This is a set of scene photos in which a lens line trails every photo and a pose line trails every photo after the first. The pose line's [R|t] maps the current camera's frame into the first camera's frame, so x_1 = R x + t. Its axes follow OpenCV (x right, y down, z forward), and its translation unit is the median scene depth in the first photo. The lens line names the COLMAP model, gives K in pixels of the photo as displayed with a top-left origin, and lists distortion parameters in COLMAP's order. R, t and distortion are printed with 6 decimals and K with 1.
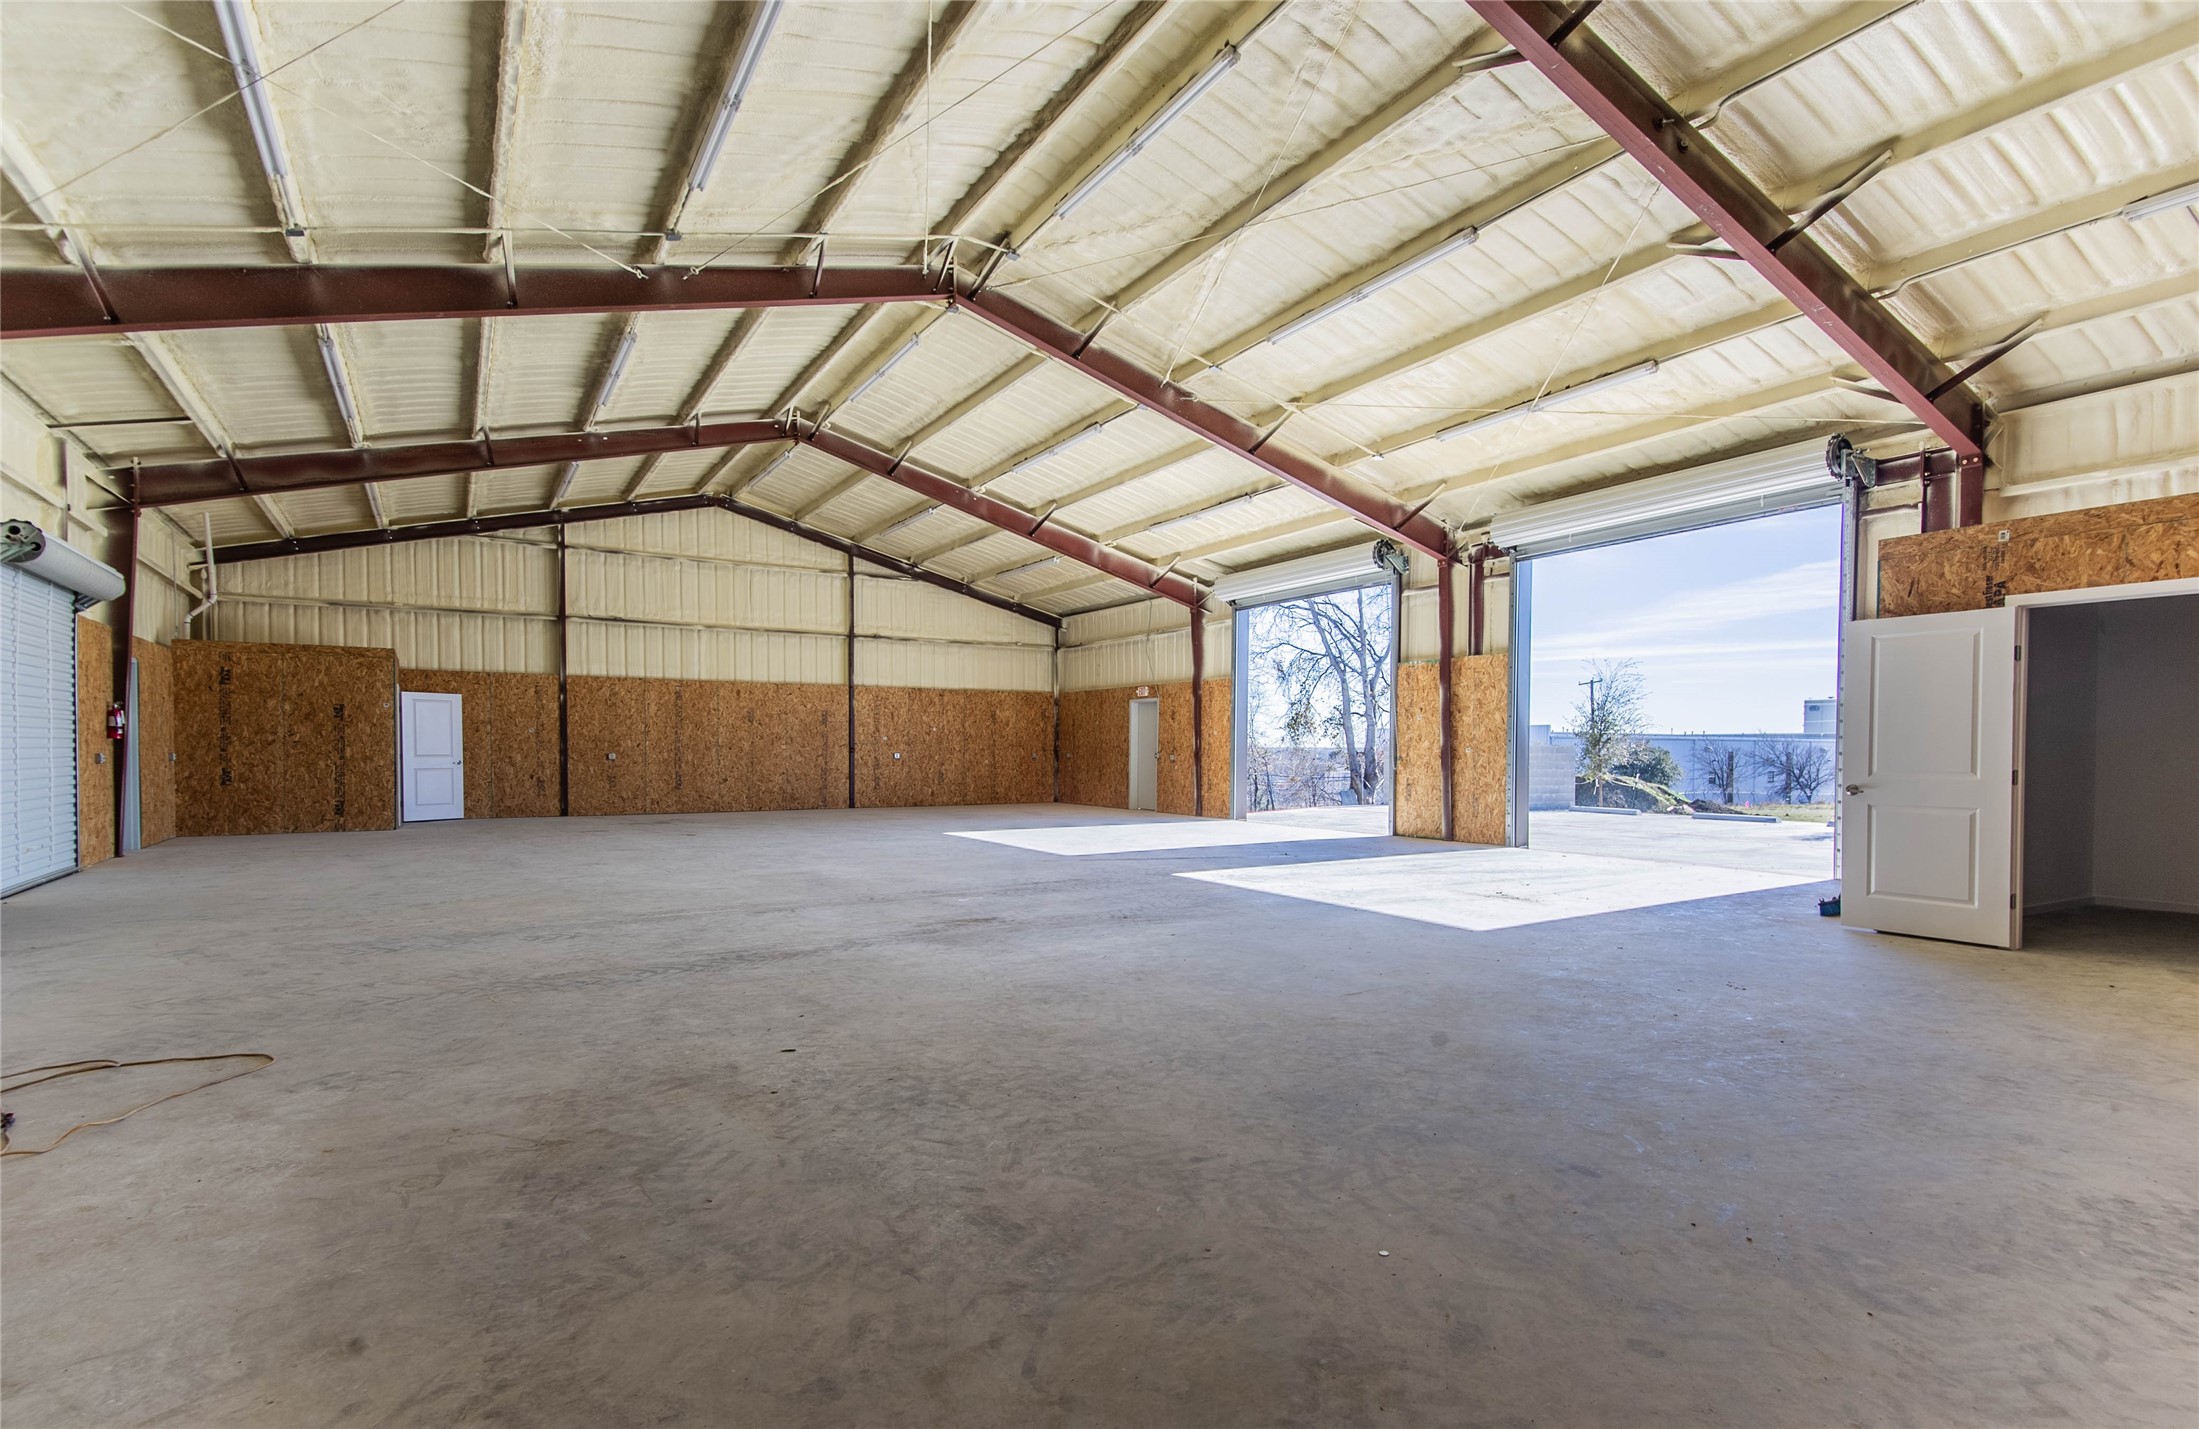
lens RADIAL K [[1089.7, 0, 1134.1], [0, 1089.7, 778.6], [0, 0, 1]] dist [0.102499, -0.059253]
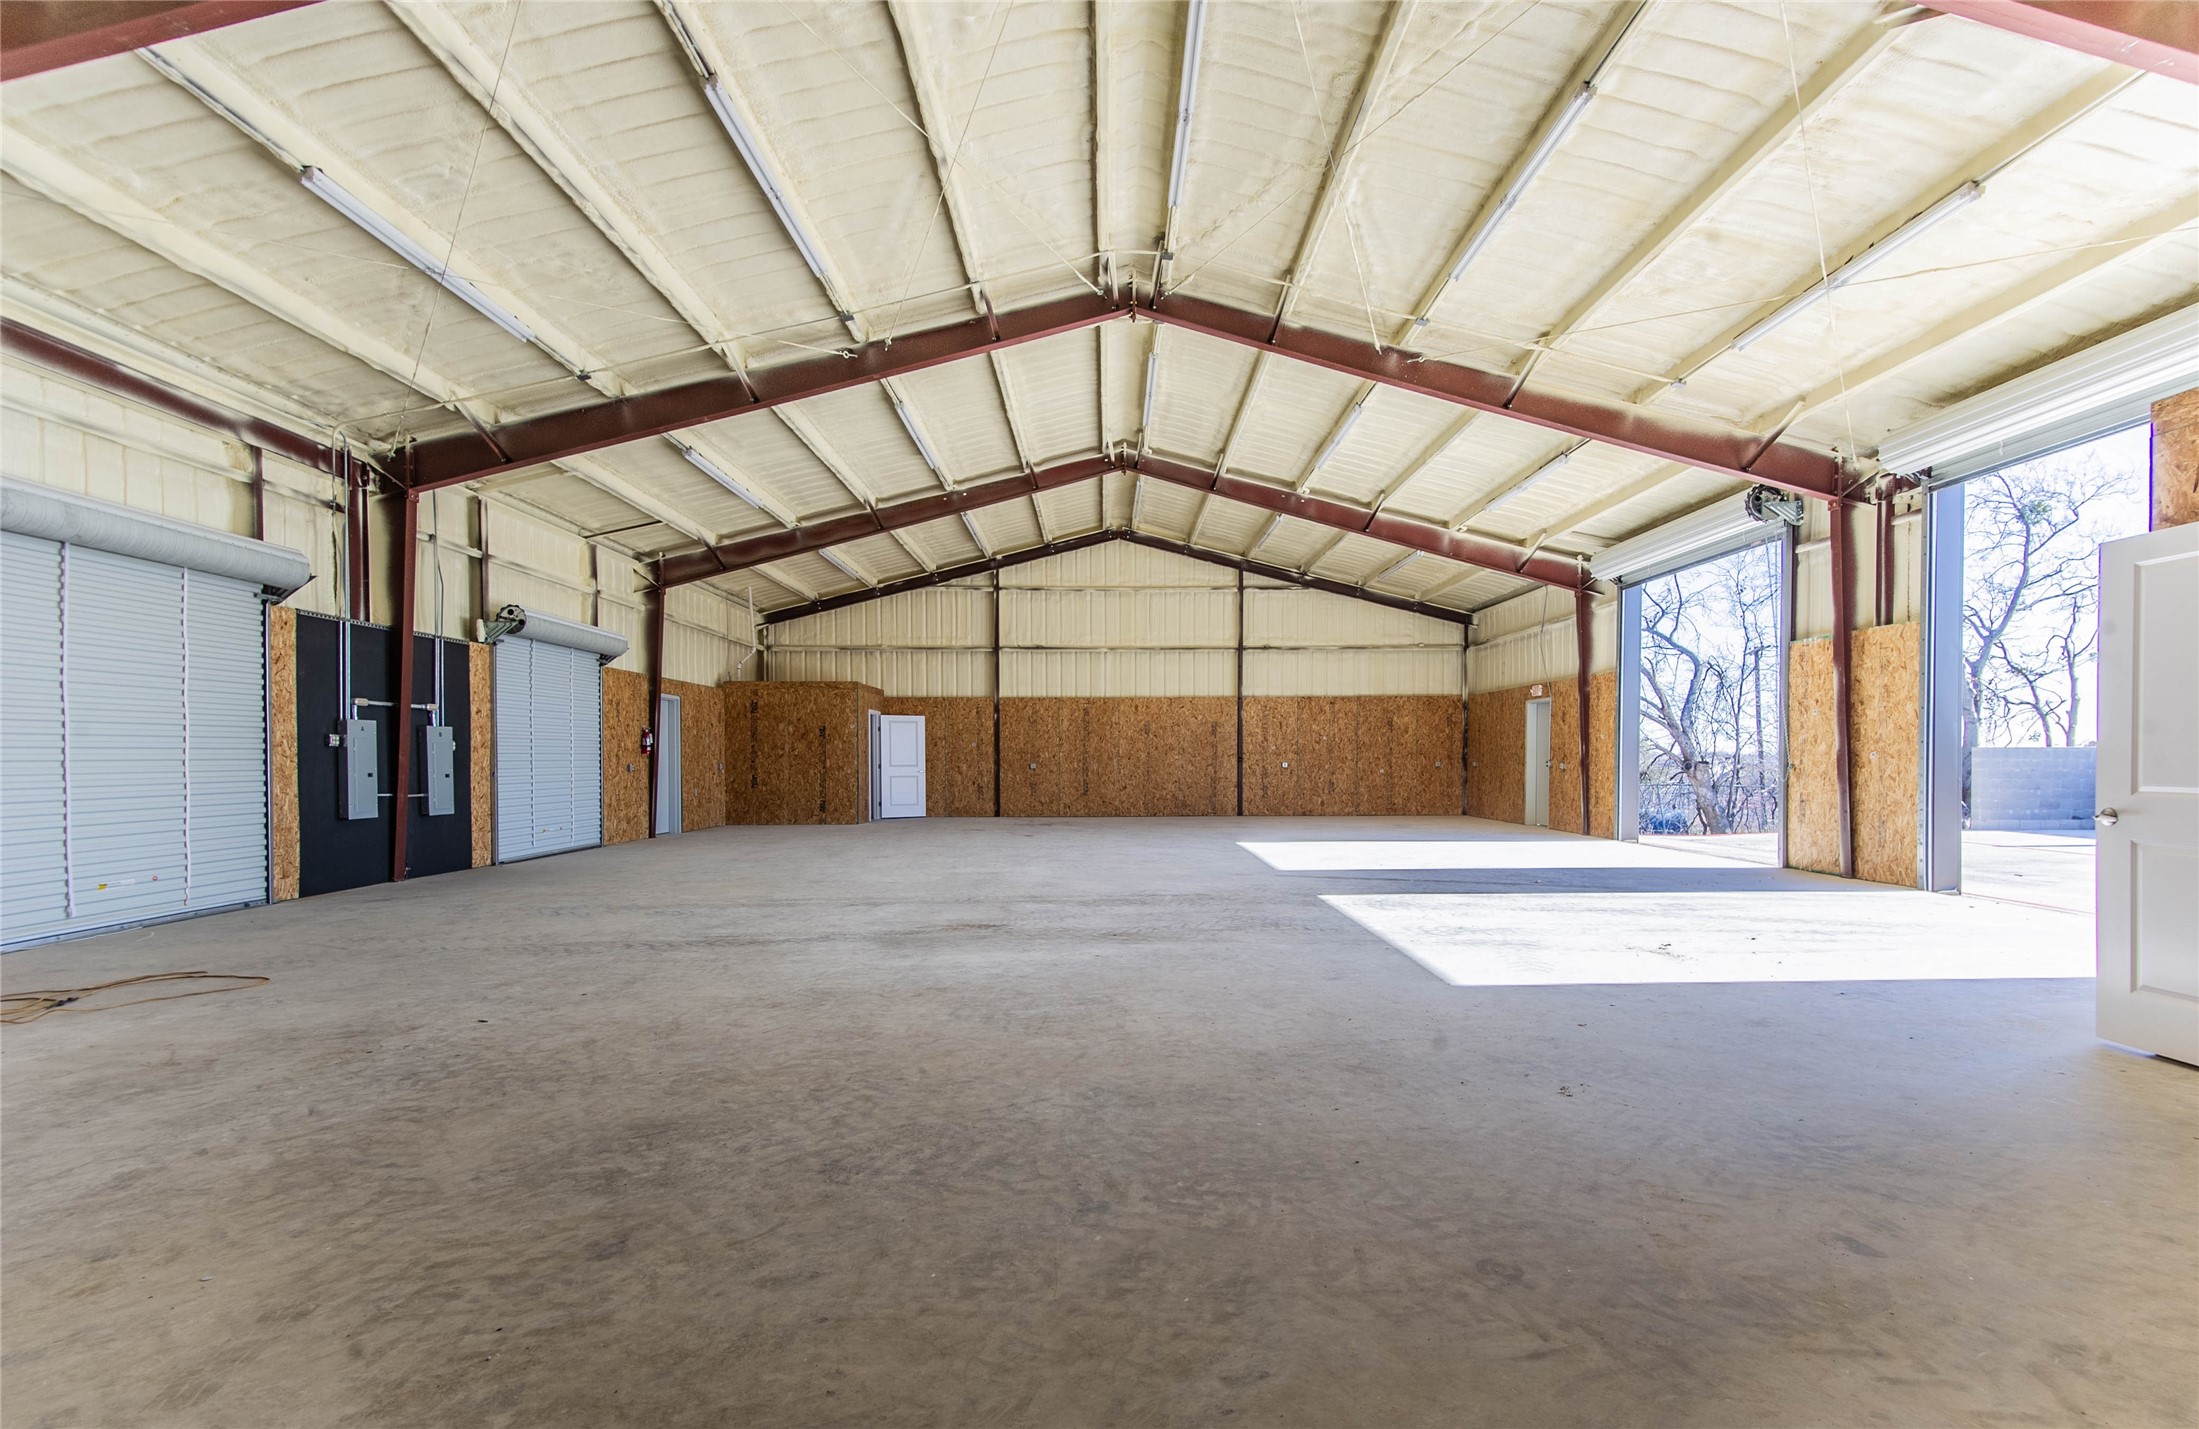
lens RADIAL K [[1089.7, 0, 1134.1], [0, 1089.7, 778.6], [0, 0, 1]] dist [0.102499, -0.059253]
pose [[0.859854, 0.004716, -0.510519, 0.210617], [-0.009133, 0.999939, -0.006146, -0.001042], [0.510459, 0.009947, 0.859845, 0.083226]]
